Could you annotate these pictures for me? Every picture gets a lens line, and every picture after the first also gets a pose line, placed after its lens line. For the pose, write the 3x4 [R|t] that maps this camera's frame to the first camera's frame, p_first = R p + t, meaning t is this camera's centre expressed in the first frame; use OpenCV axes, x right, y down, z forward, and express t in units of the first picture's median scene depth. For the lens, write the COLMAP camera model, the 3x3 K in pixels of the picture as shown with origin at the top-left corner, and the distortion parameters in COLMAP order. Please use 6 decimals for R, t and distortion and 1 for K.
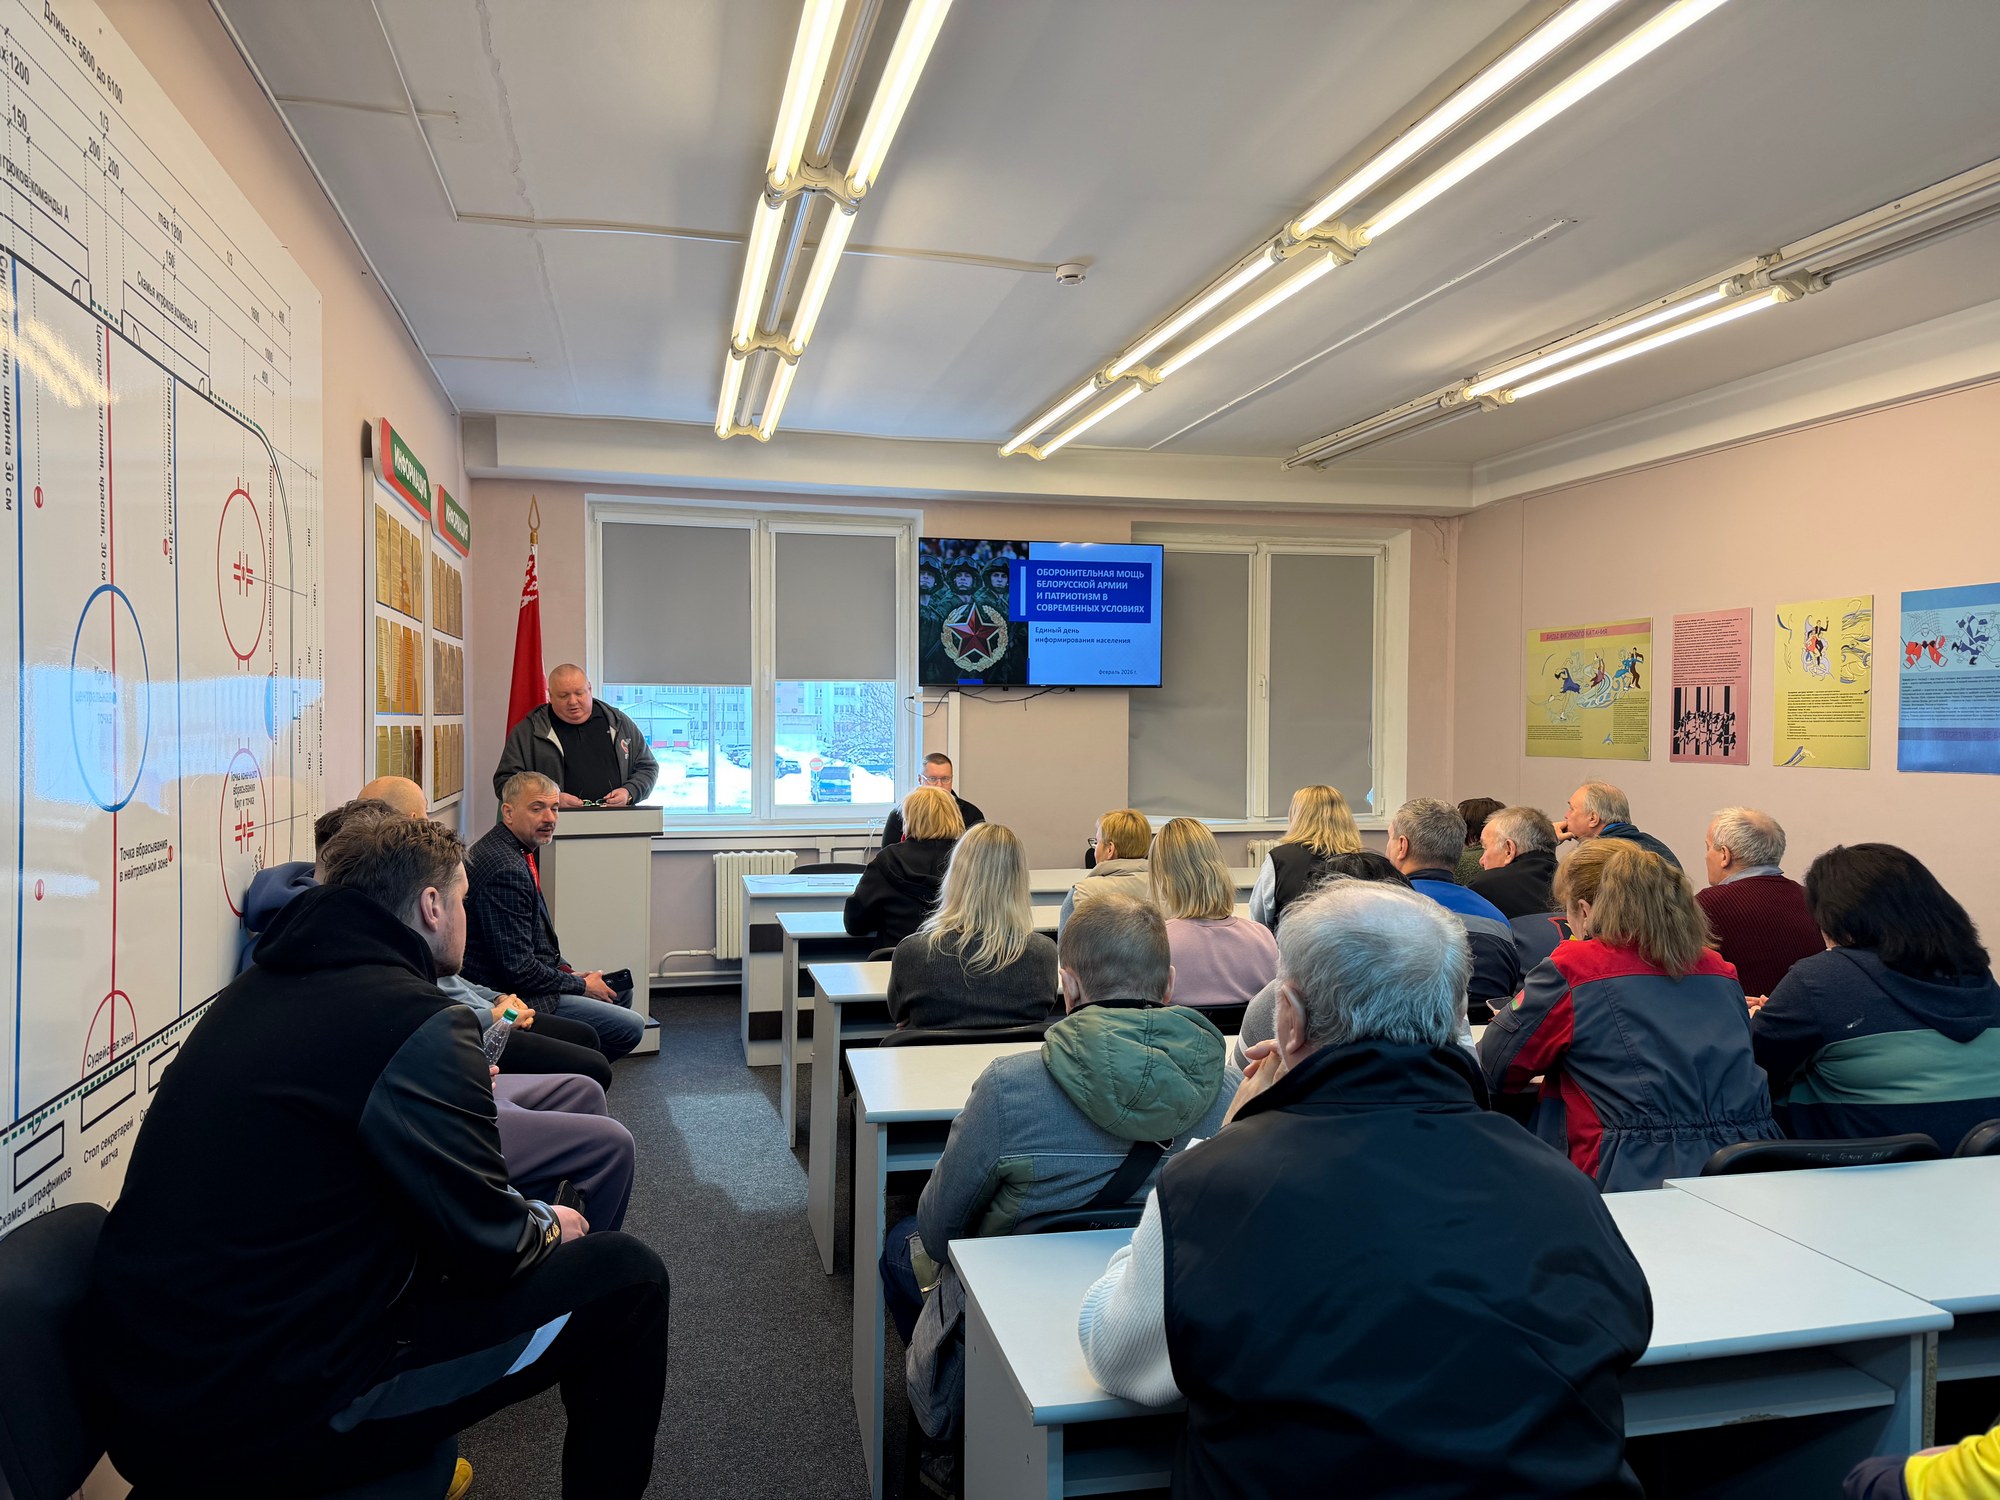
lens RADIAL K [[1439.9, 0, 1009.3], [0, 1439.9, 749.2], [0, 0, 1]] dist [0.145929, -0.135153]
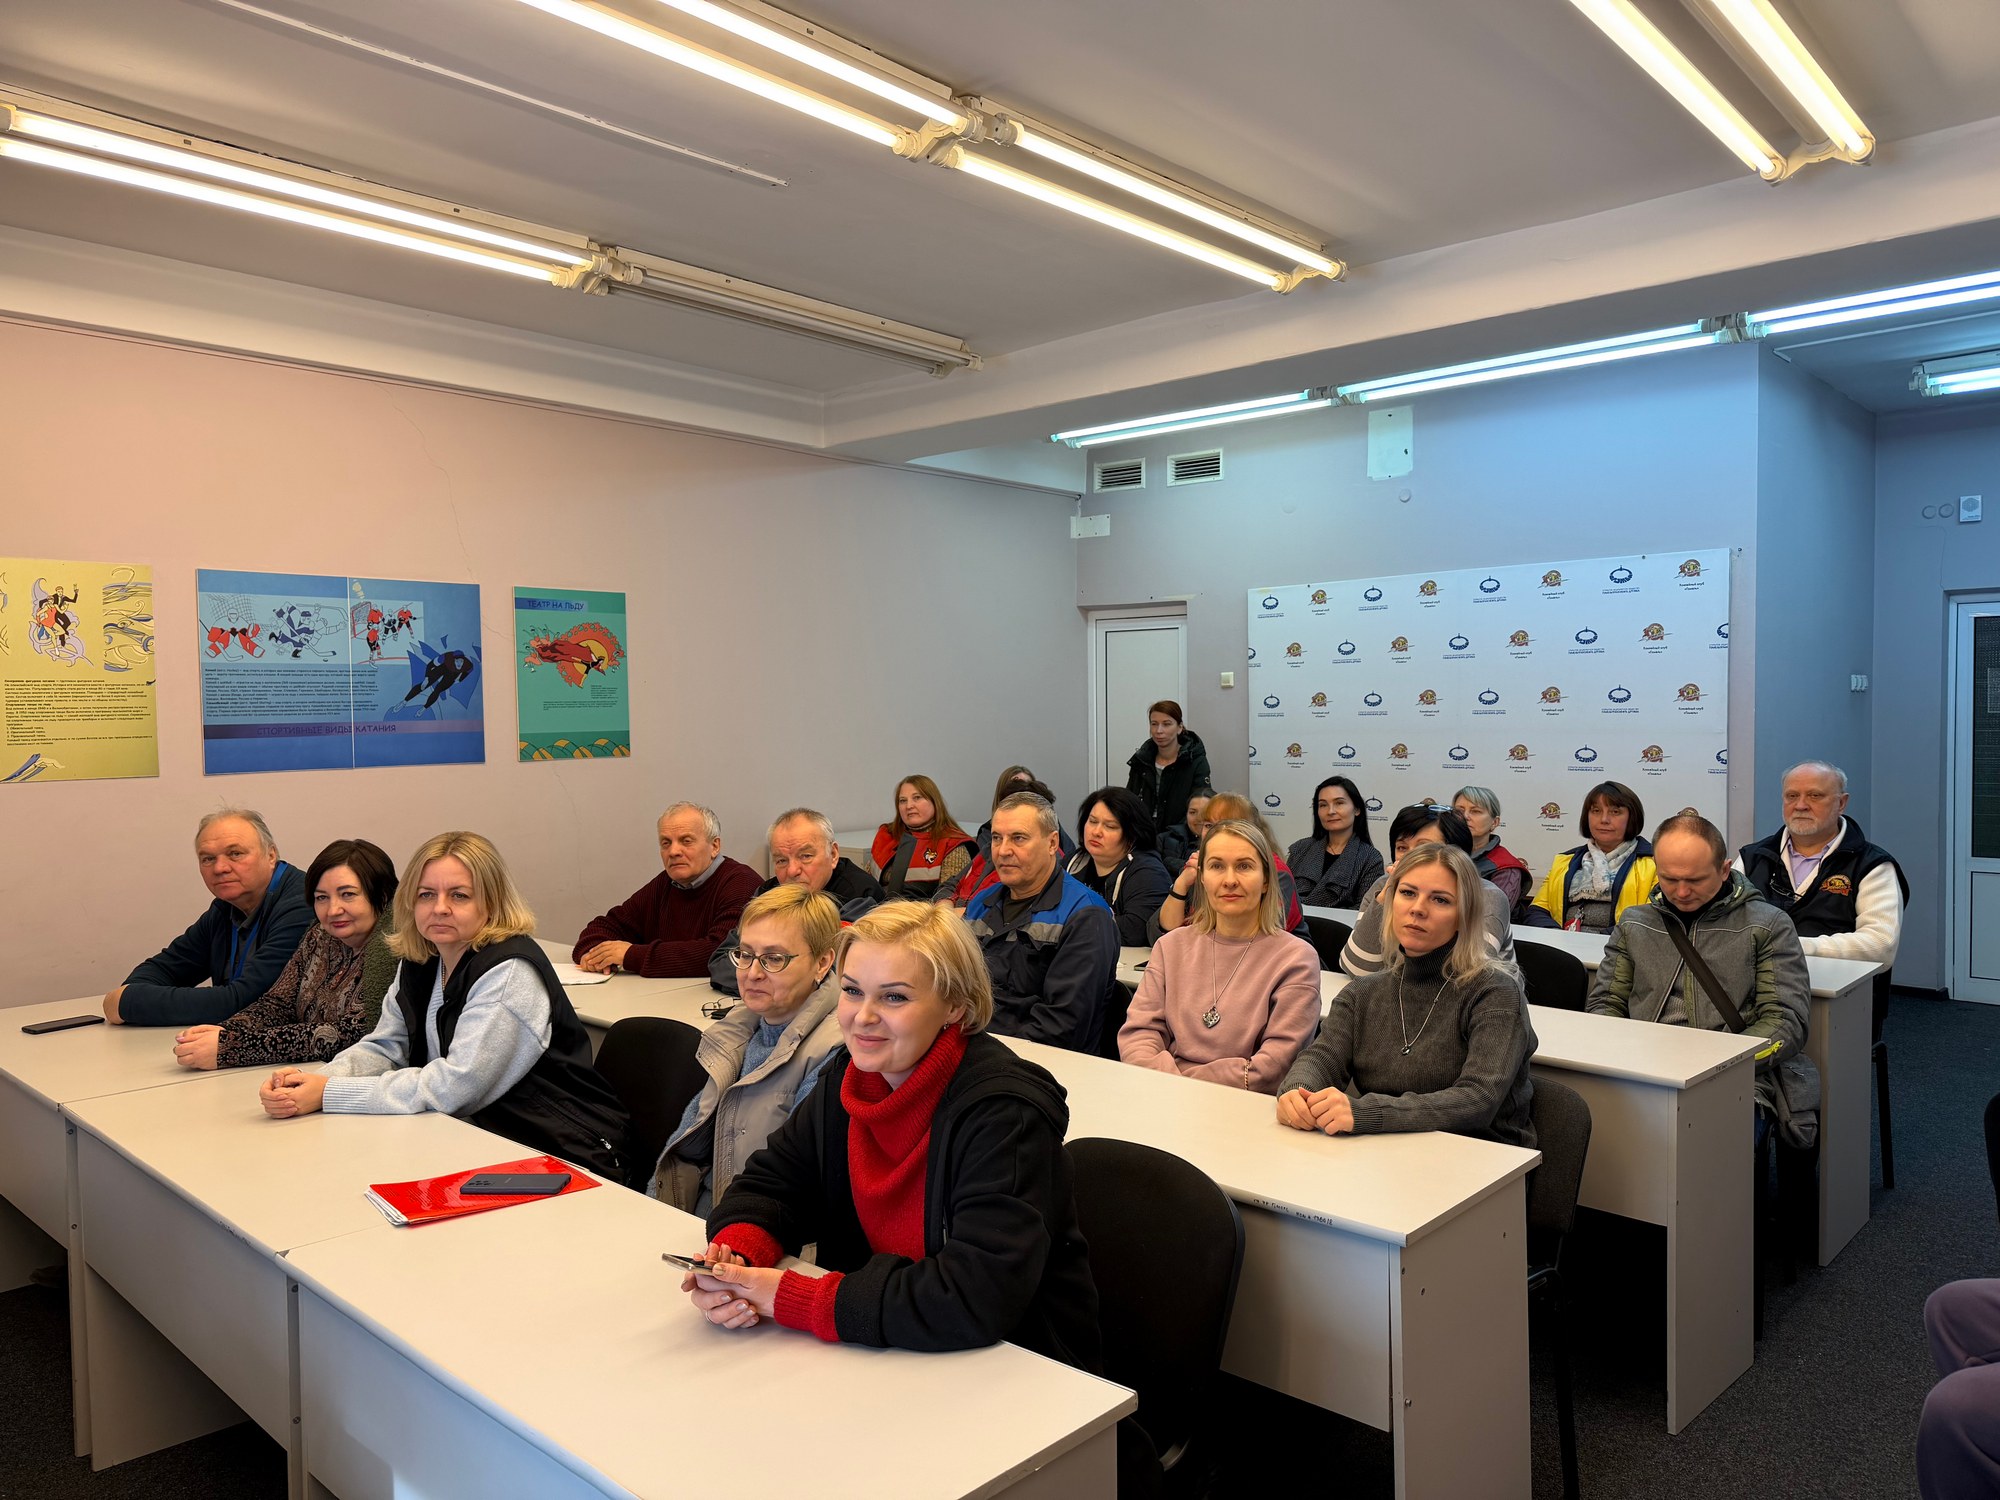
lens RADIAL K [[1444.2, 0, 1011.3], [0, 1444.2, 746.3], [0, 0, 1]] dist [0.152293, -0.176233]
pose [[-0.539870, -0.025065, 0.841375, -0.397332], [0.024709, 0.998654, 0.045605, -0.031128], [-0.841386, 0.045411, -0.538524, 1.108632]]
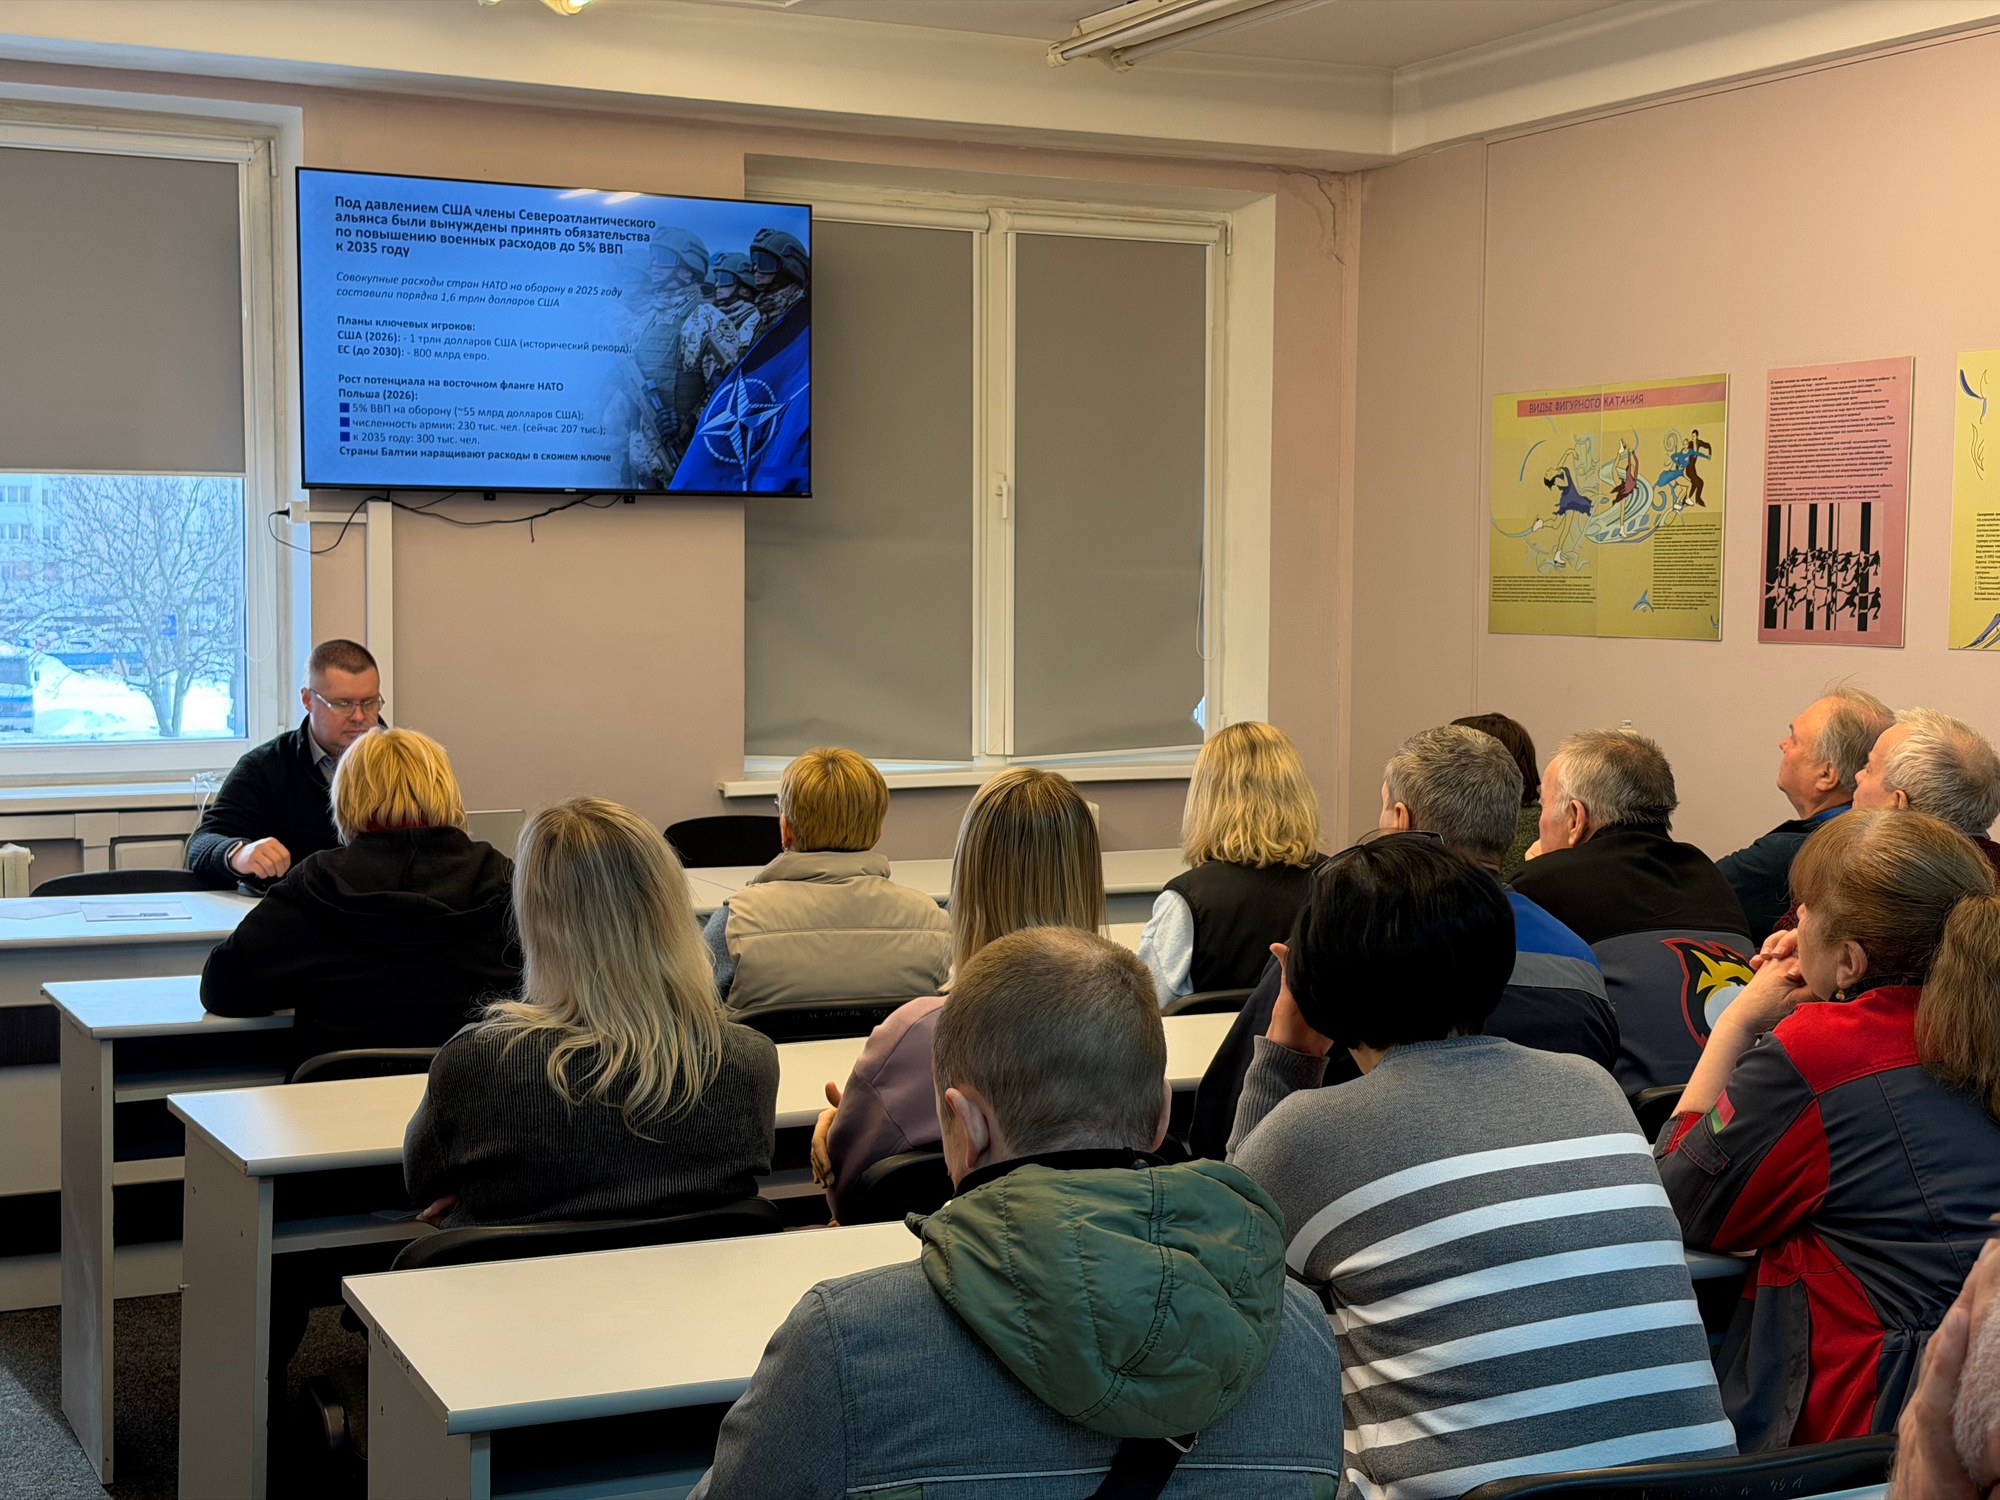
lens RADIAL K [[2870.1, 0, 1033.0], [0, 2870.1, 741.9], [0, 0, 1]] dist [0.198976, -0.363004]
pose [[0.972968, -0.012196, 0.230616, -0.065740], [0.002309, 0.999068, 0.043093, -0.001851], [-0.230927, -0.041396, 0.972090, 0.030528]]
